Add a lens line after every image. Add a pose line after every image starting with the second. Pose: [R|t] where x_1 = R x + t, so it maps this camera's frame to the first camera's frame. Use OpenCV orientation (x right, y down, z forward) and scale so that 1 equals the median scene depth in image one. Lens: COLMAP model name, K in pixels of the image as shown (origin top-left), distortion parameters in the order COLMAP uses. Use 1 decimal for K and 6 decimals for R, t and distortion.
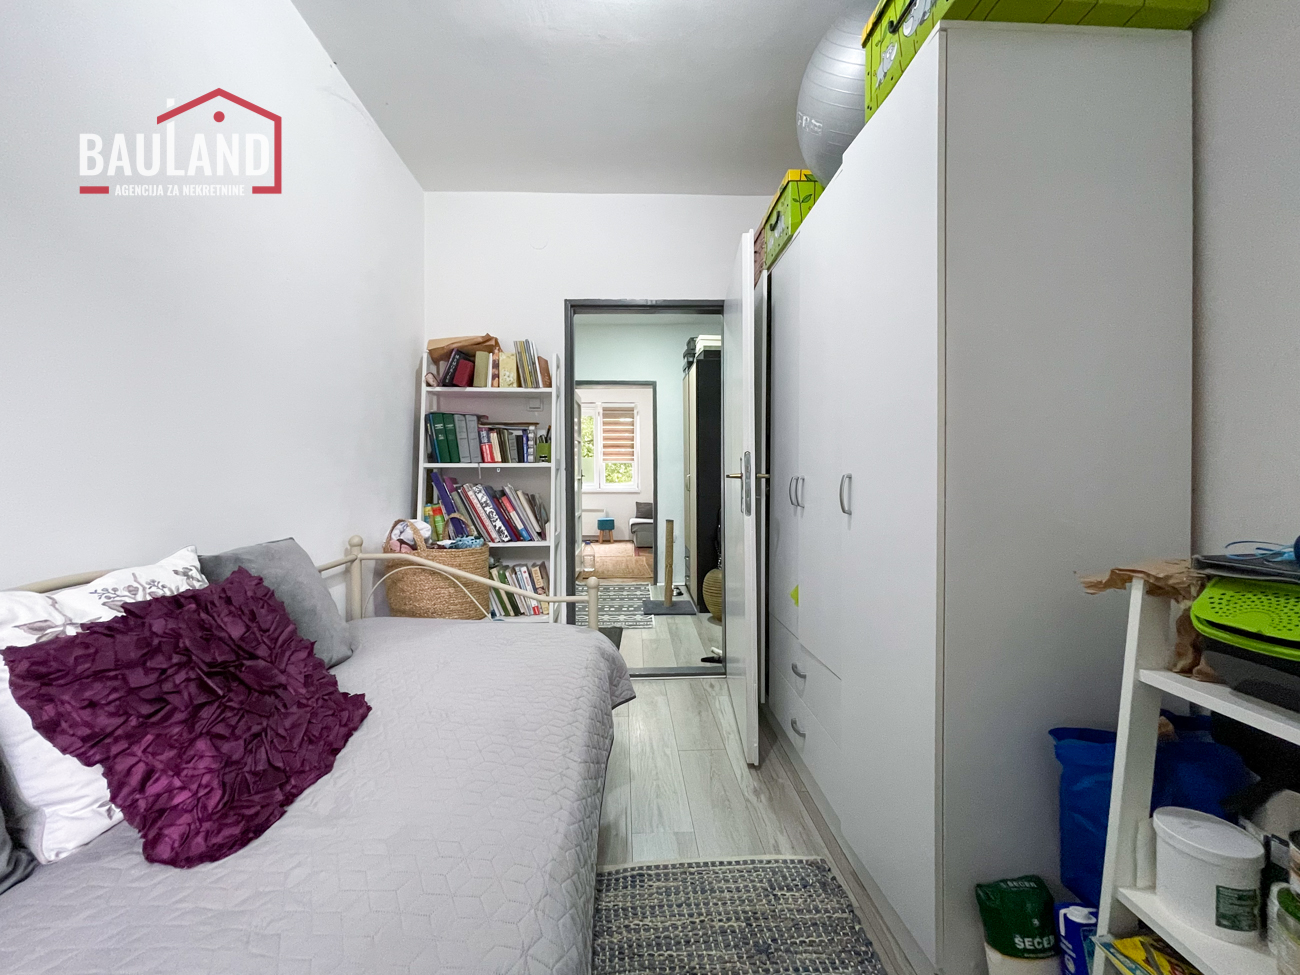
lens RADIAL K [[603.7, 0, 642.5], [0, 603.7, 473.5], [0, 0, 1]] dist [0.004041, -0.002706]
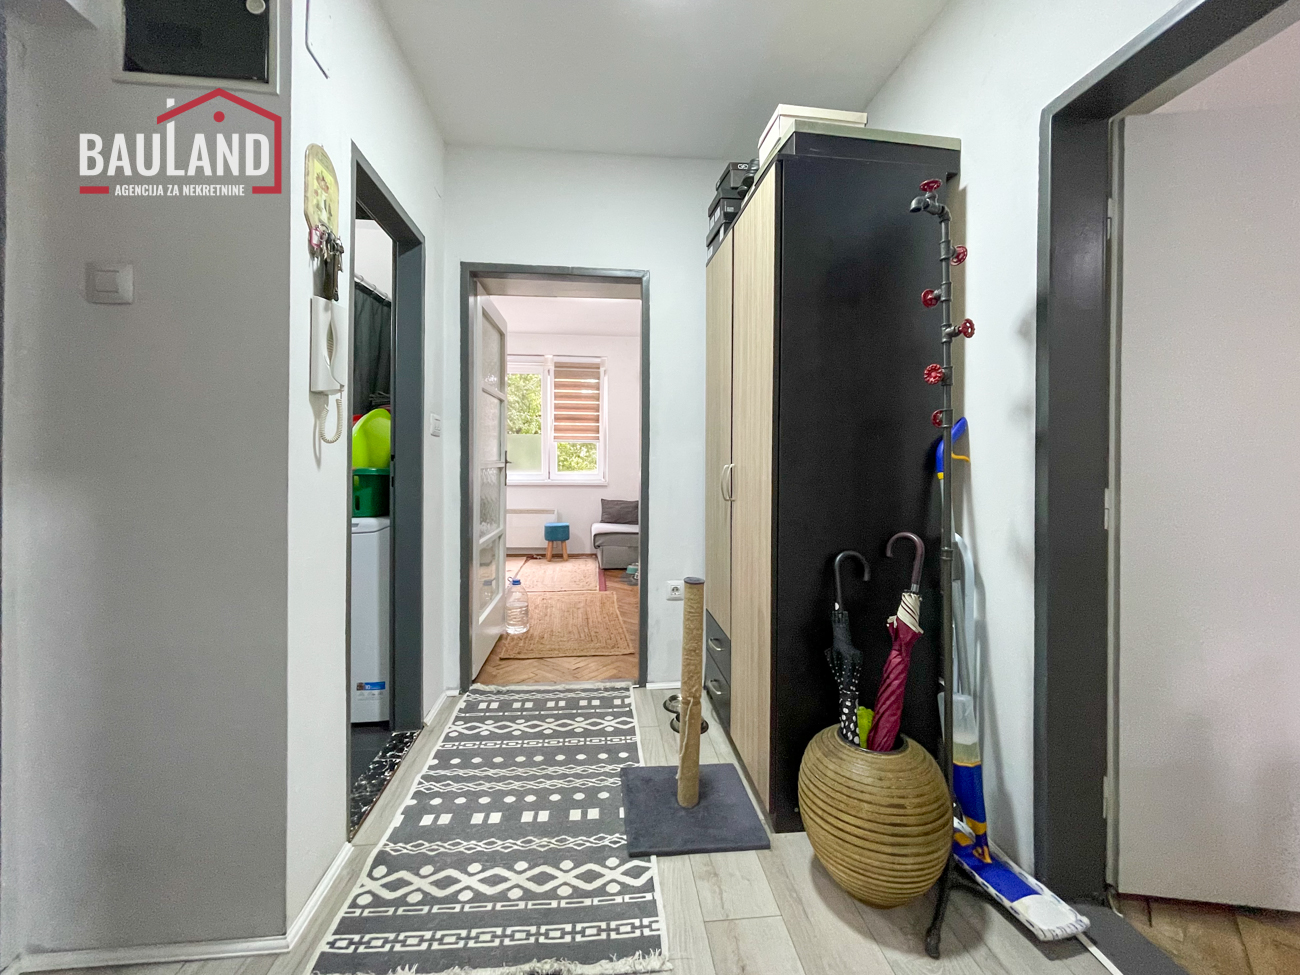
lens RADIAL K [[582.0, 0, 650.8], [0, 582.0, 458.4], [0, 0, 1]] dist [-0.001588, -0.000194]
pose [[0.996880, 0.012048, 0.078006, -0.026758], [-0.012035, 0.999927, -0.000635, -0.000462], [-0.078008, -0.000306, 0.996953, 1.285085]]
